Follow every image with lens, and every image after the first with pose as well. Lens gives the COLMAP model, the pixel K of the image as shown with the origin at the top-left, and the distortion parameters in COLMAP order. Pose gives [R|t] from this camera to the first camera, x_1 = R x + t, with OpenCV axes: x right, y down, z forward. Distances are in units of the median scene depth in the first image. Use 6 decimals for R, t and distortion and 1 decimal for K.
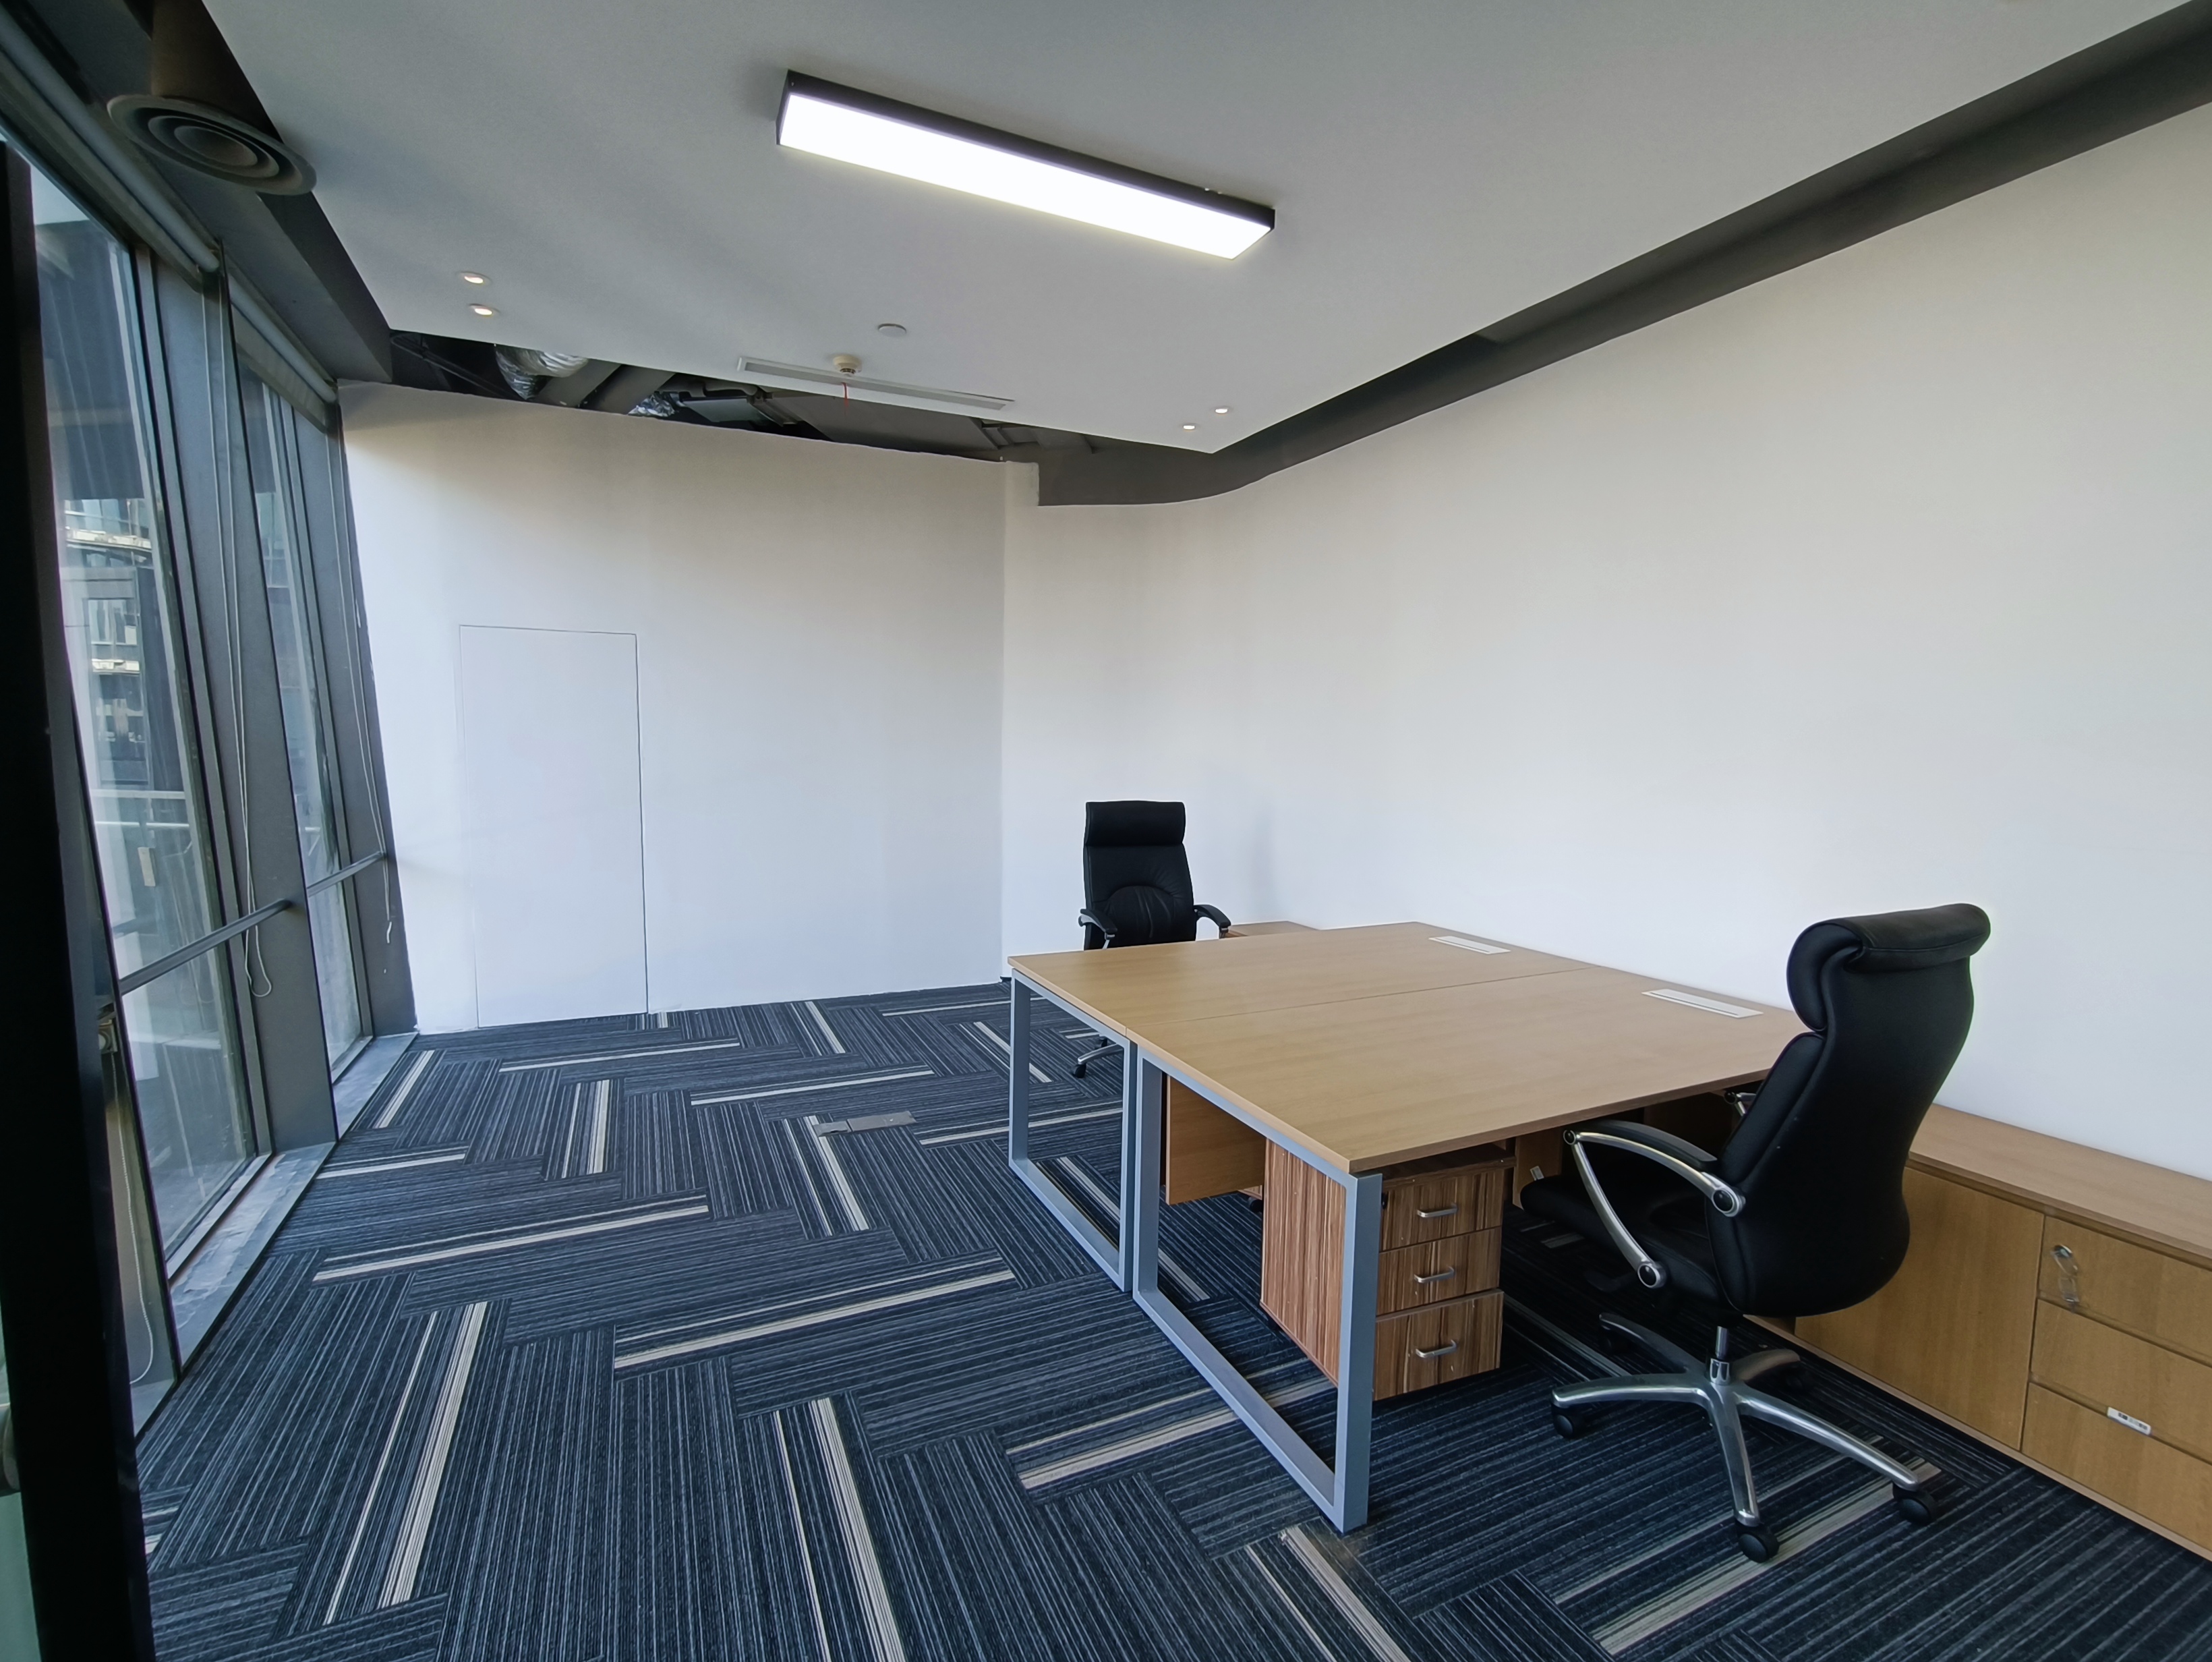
lens RADIAL K [[1004.0, 0, 1105.0], [0, 1004.0, 832.7], [0, 0, 1]] dist [-0.002890, 0.000336]
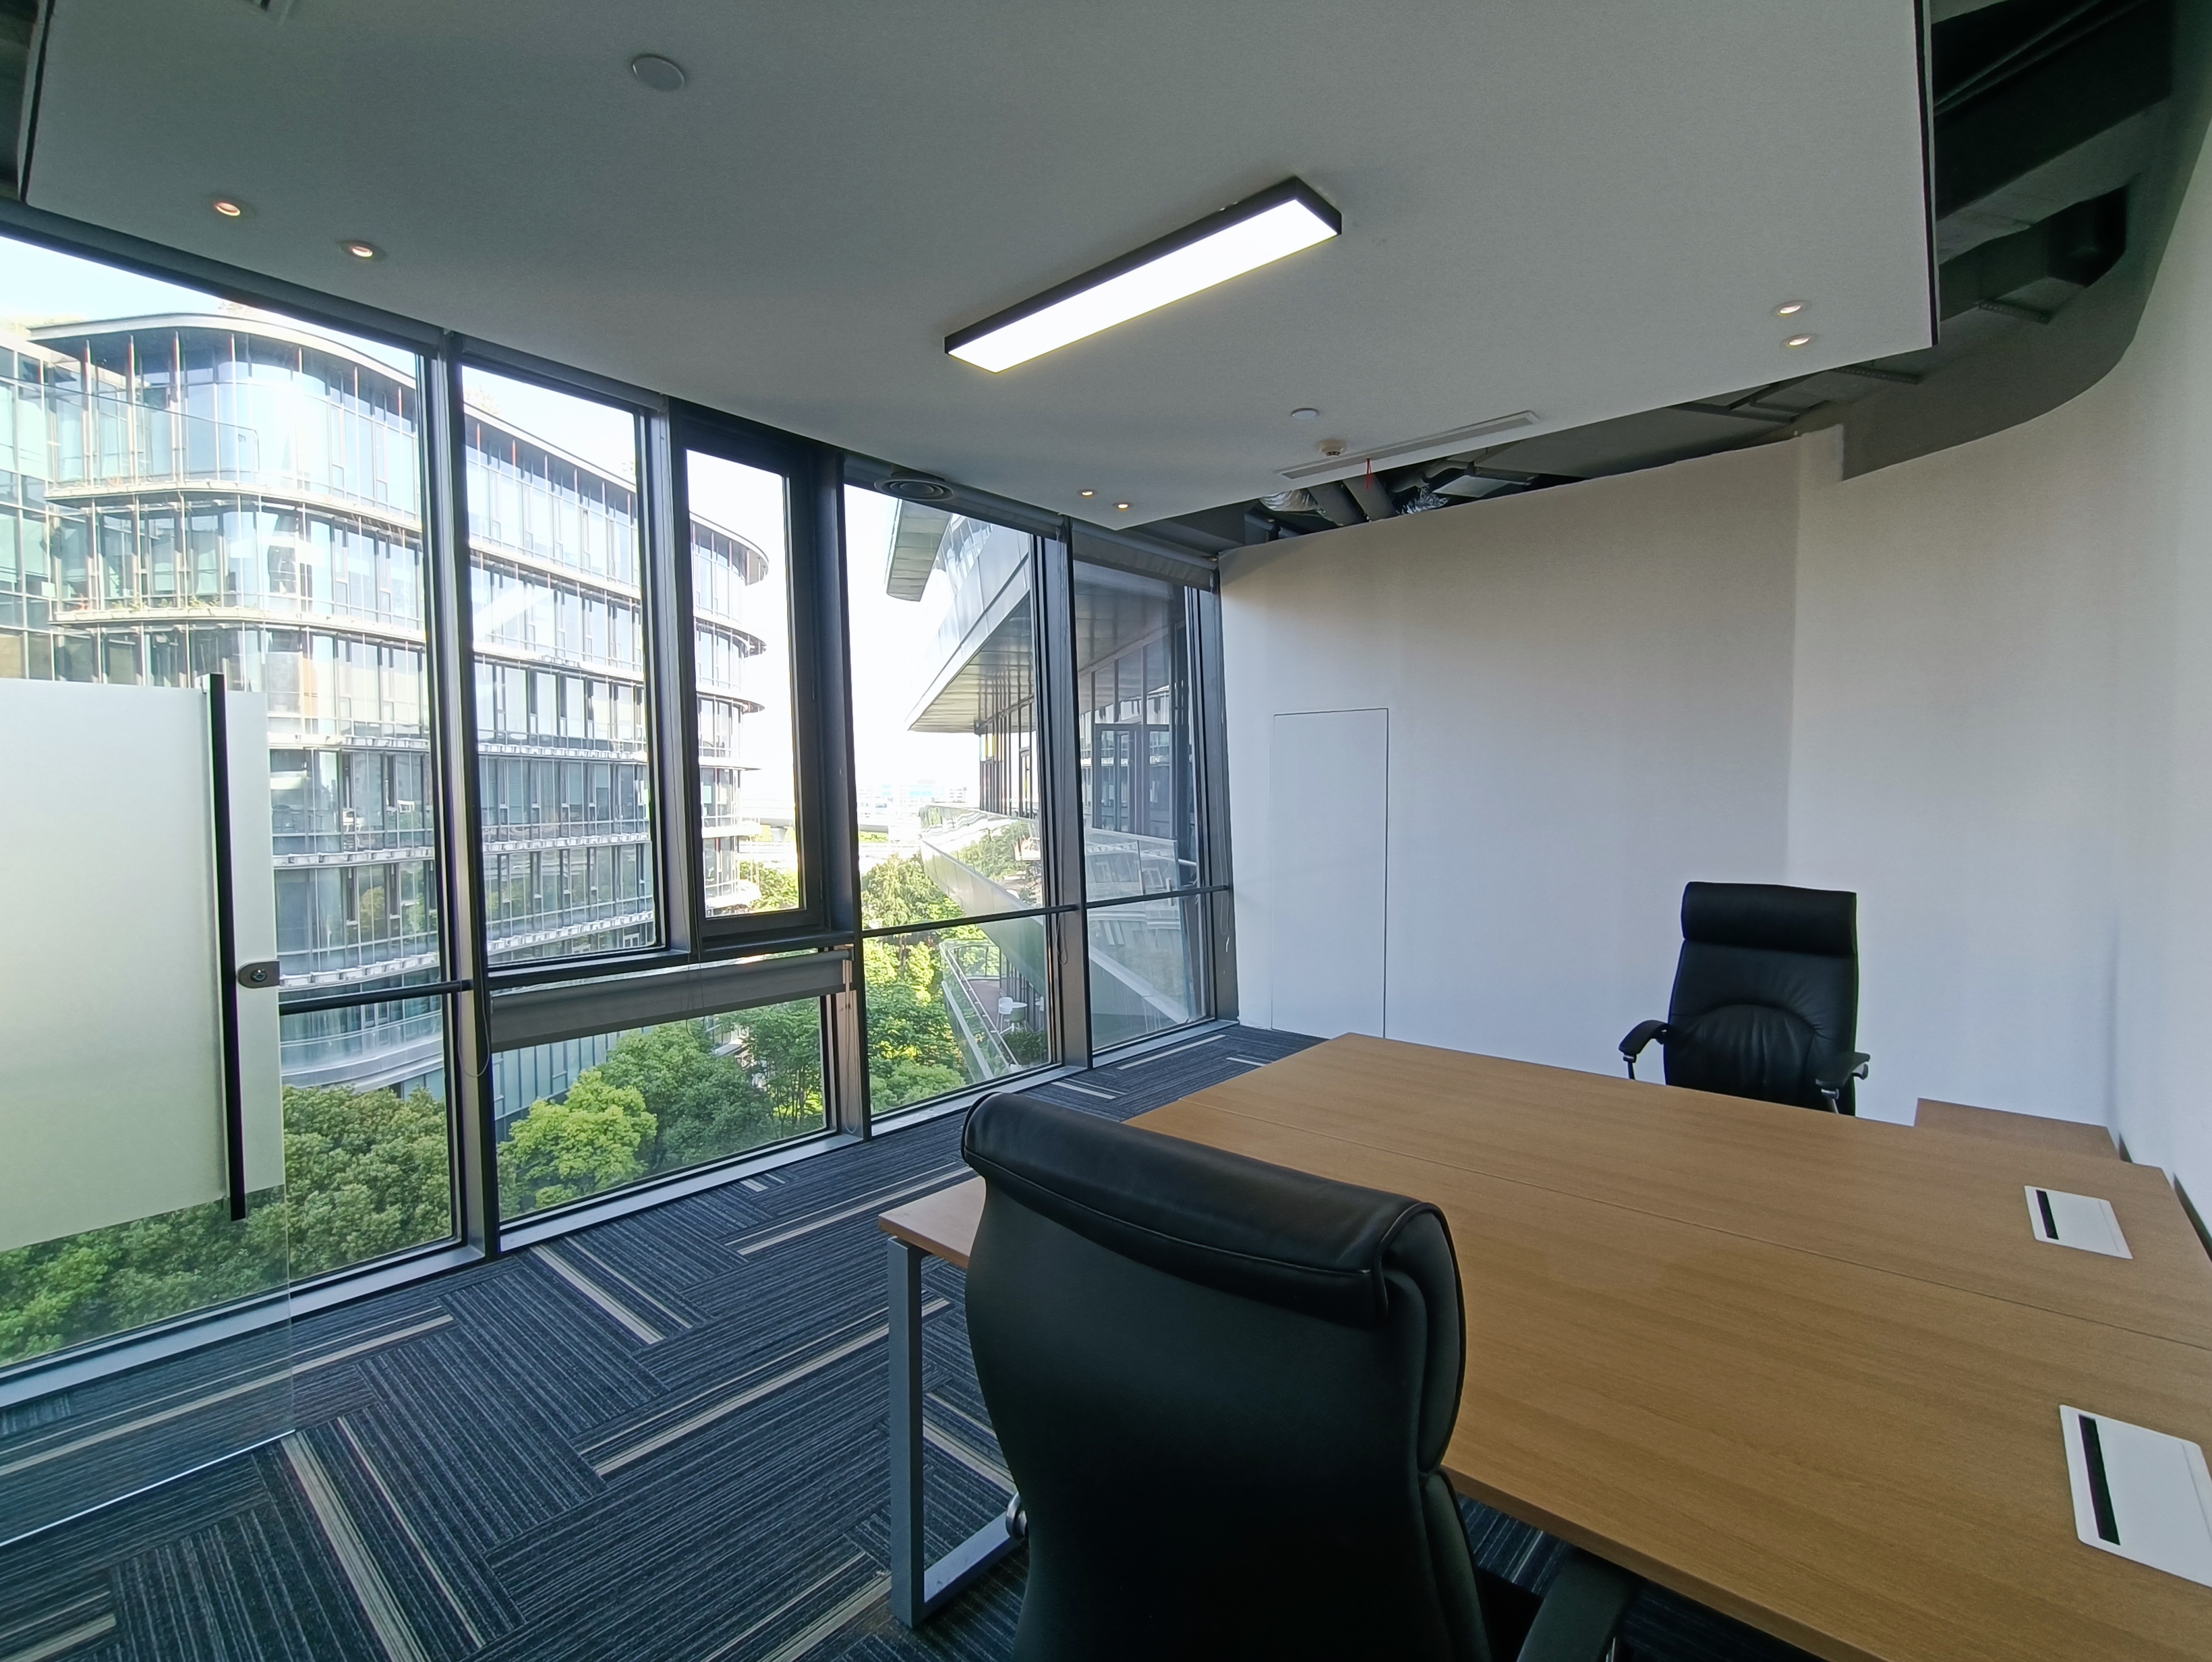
lens RADIAL K [[1004.0, 0, 1105.4], [0, 1004.0, 829.5], [0, 0, 1]] dist [-0.002890, 0.000336]
pose [[0.410430, 0.019618, -0.911681, 0.477478], [-0.080504, 0.996645, -0.014796, -0.022762], [0.908332, 0.079466, 0.410632, 0.290759]]
